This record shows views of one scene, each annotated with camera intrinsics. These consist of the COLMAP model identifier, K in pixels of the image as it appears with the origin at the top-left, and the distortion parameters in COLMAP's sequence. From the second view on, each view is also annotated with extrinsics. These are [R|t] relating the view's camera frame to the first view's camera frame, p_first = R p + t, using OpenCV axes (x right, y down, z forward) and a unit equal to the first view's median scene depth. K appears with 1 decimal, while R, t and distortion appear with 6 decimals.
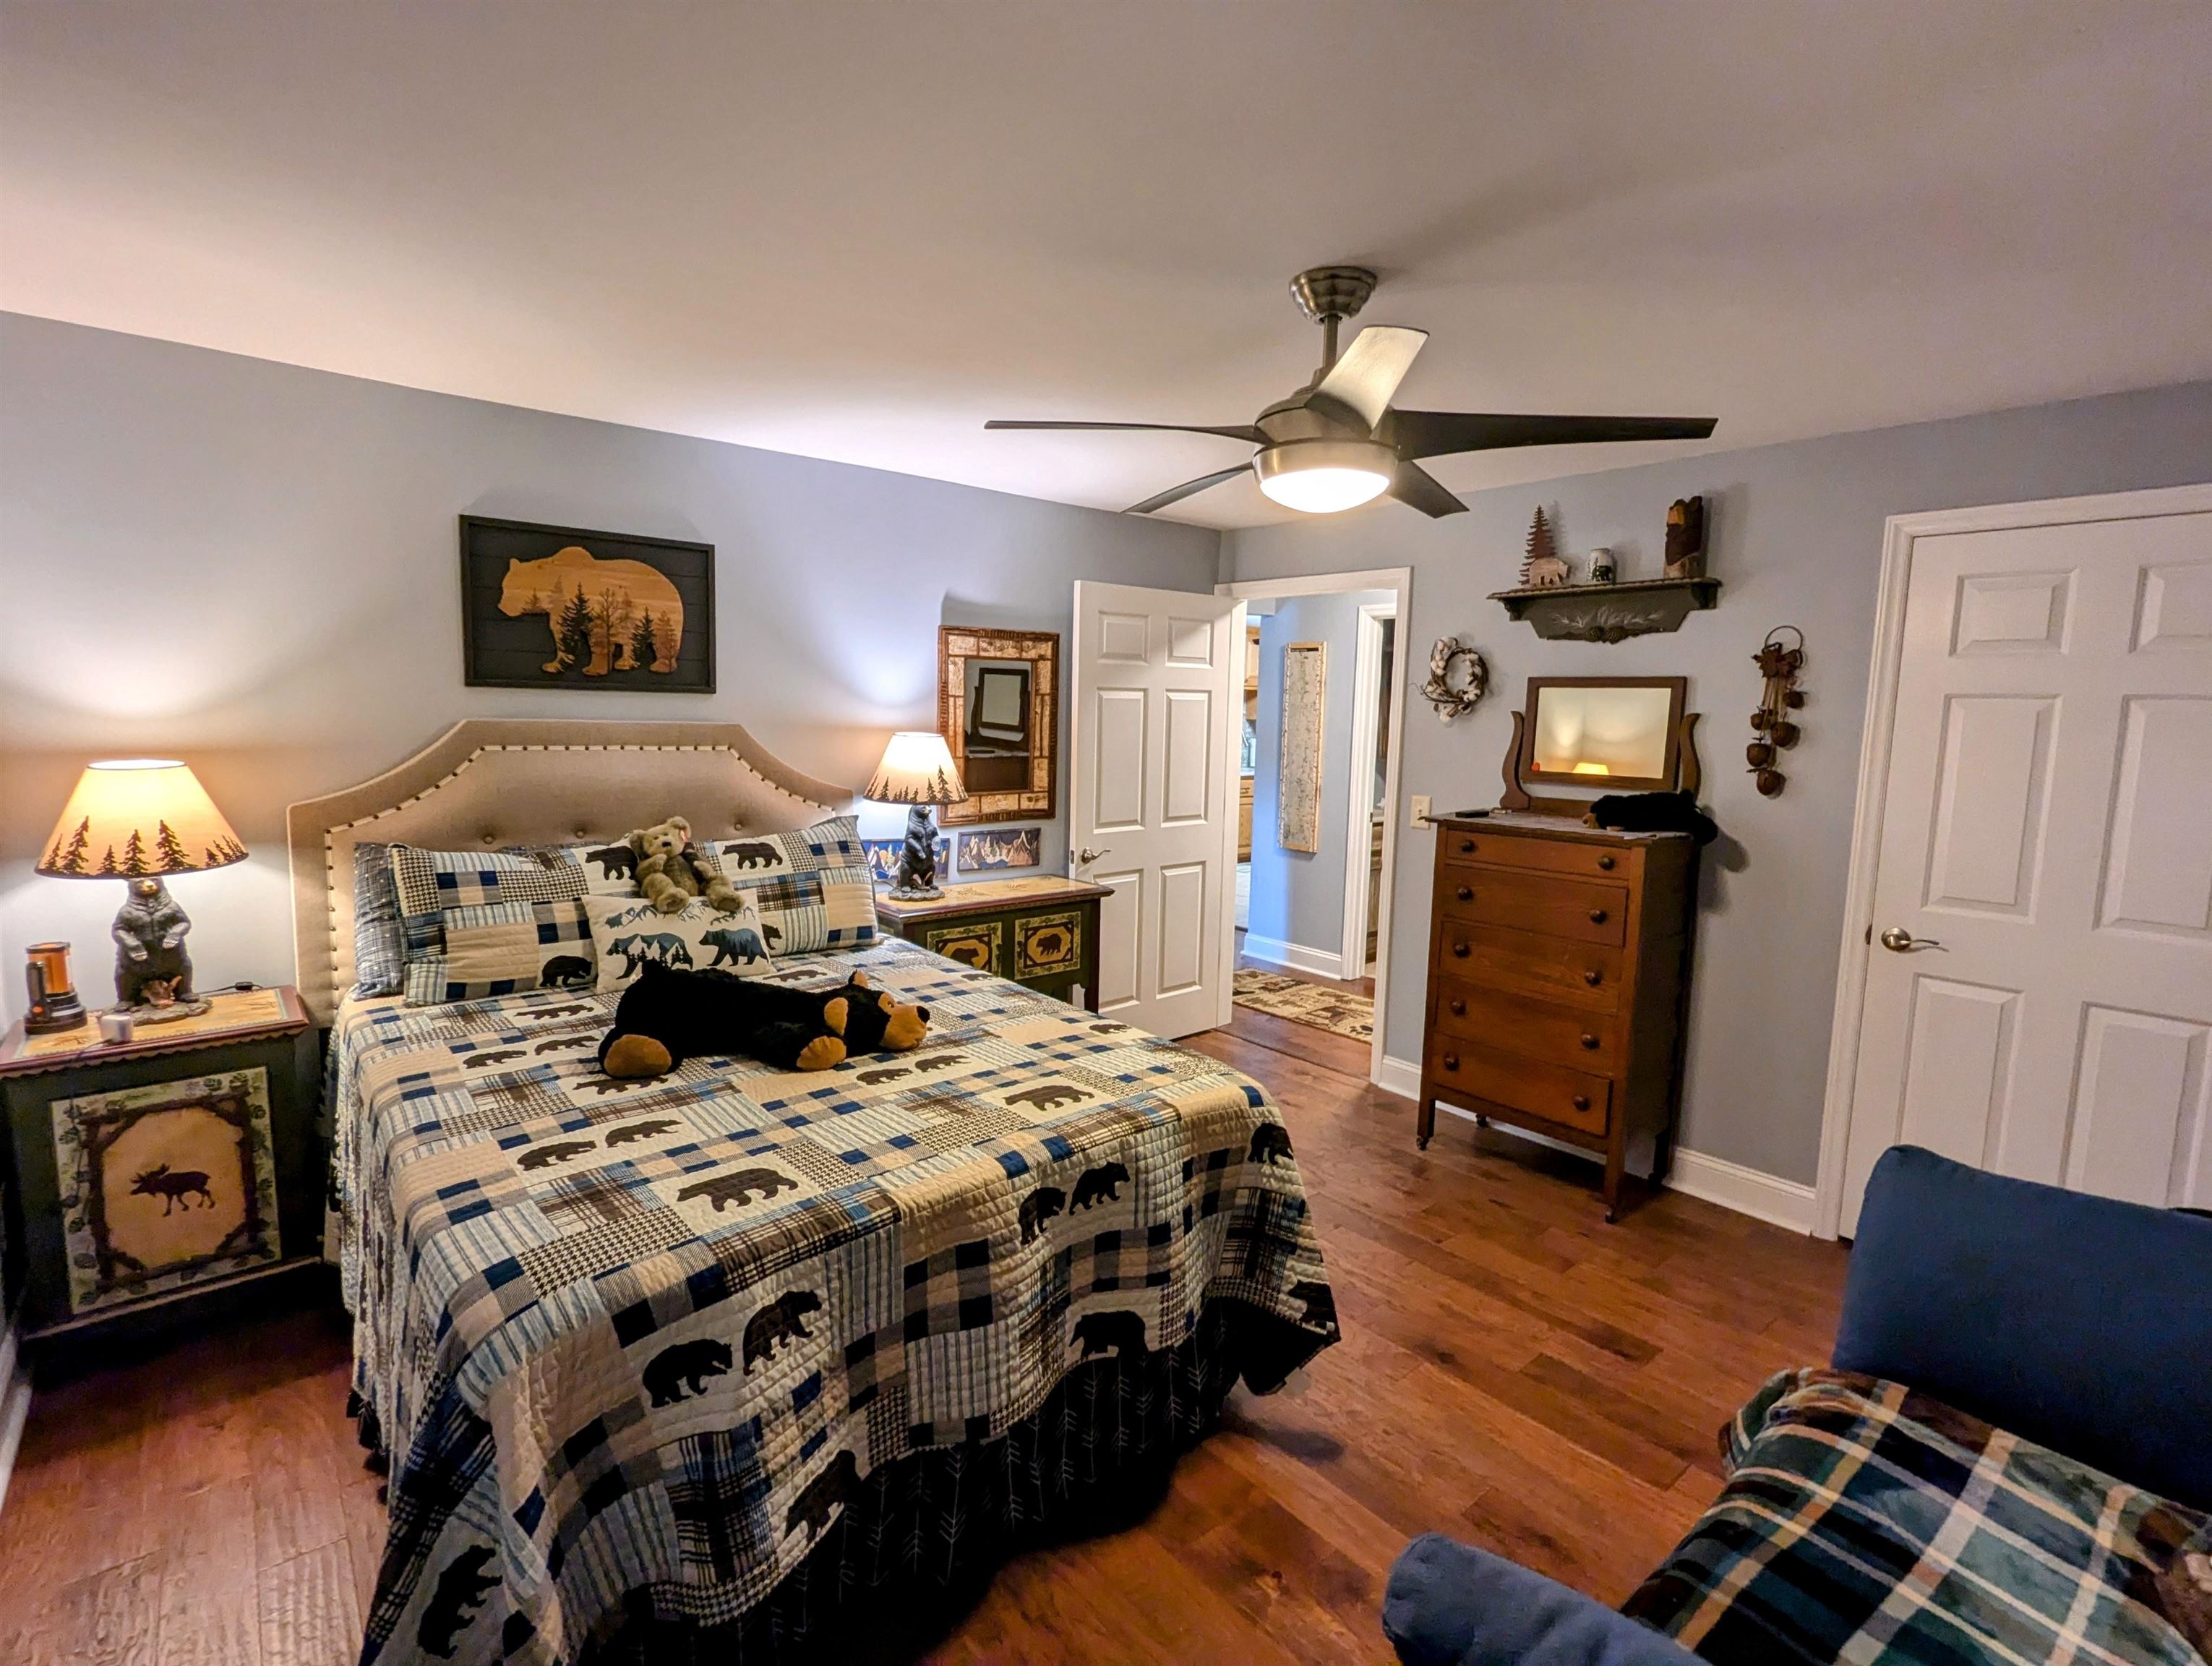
lens RADIAL K [[1051.7, 0, 1087.0], [0, 1051.7, 825.2], [0, 0, 1]] dist [0.012901, -0.015068]
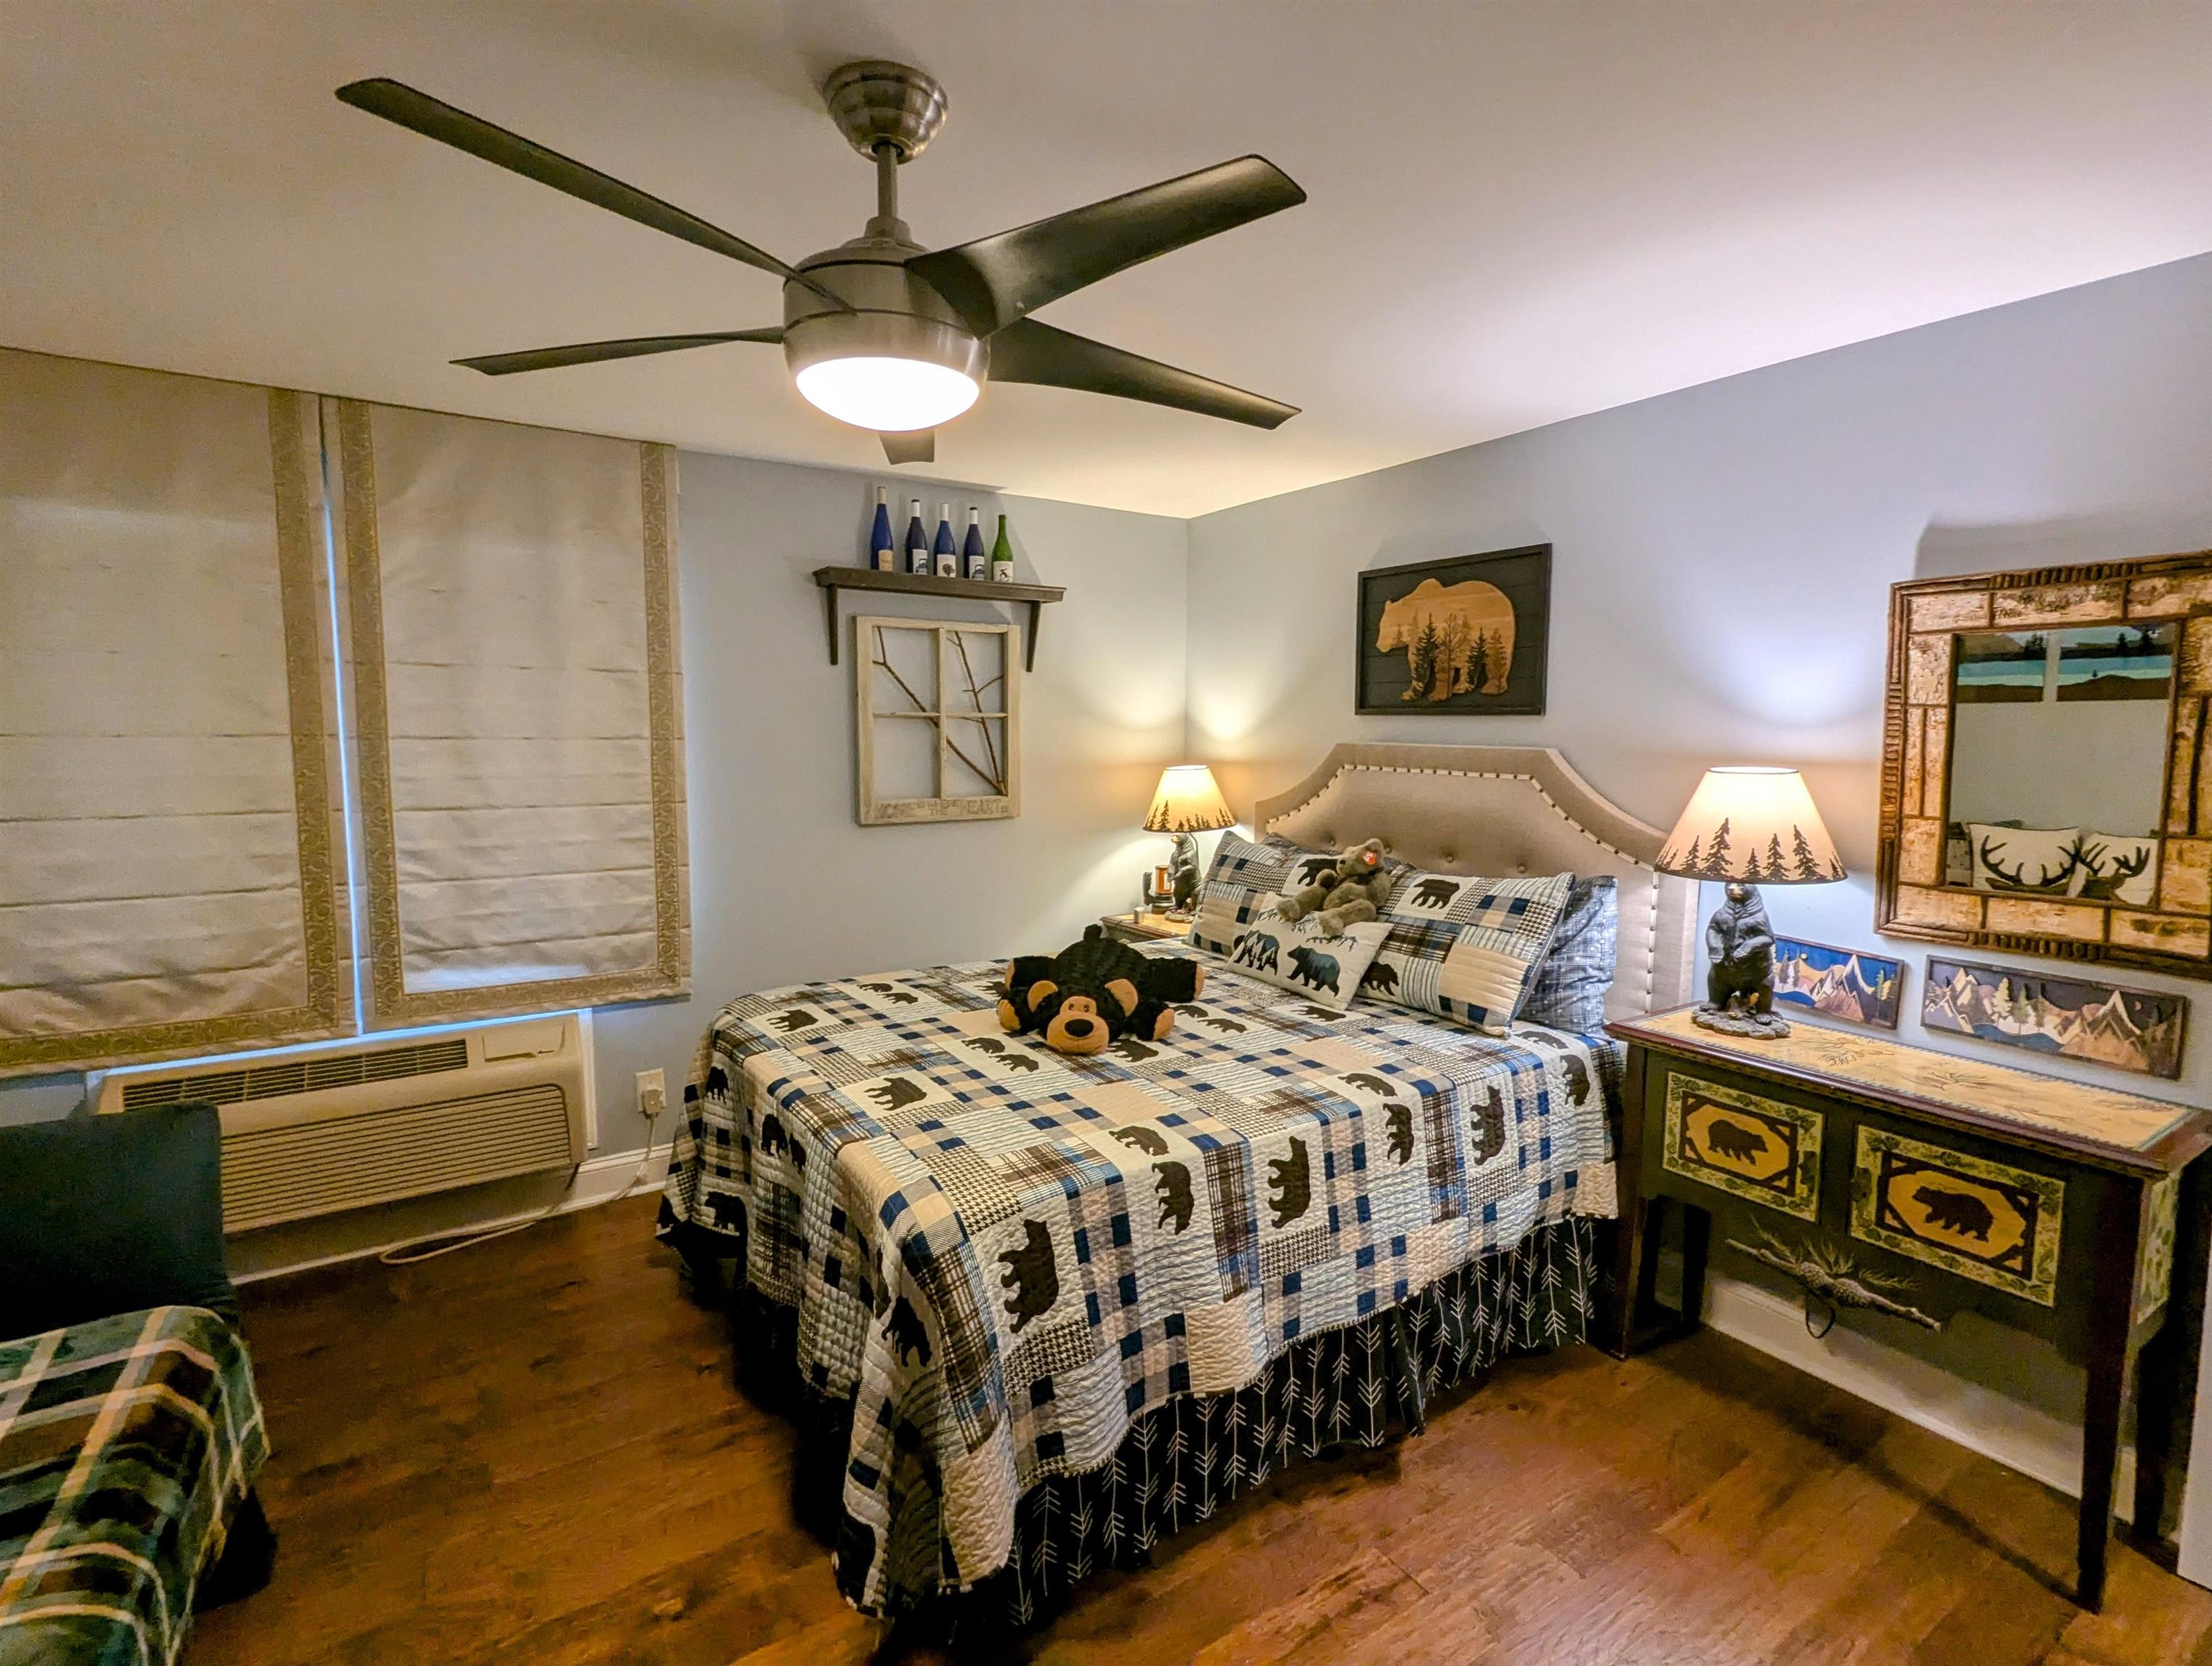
lens RADIAL K [[1051.7, 0, 1087.0], [0, 1051.7, 825.2], [0, 0, 1]] dist [0.012901, -0.015068]
pose [[-0.130073, 0.076755, -0.988529, 0.566099], [-0.112252, 0.989449, 0.091597, -0.073220], [0.985130, 0.122878, -0.120085, 0.755647]]
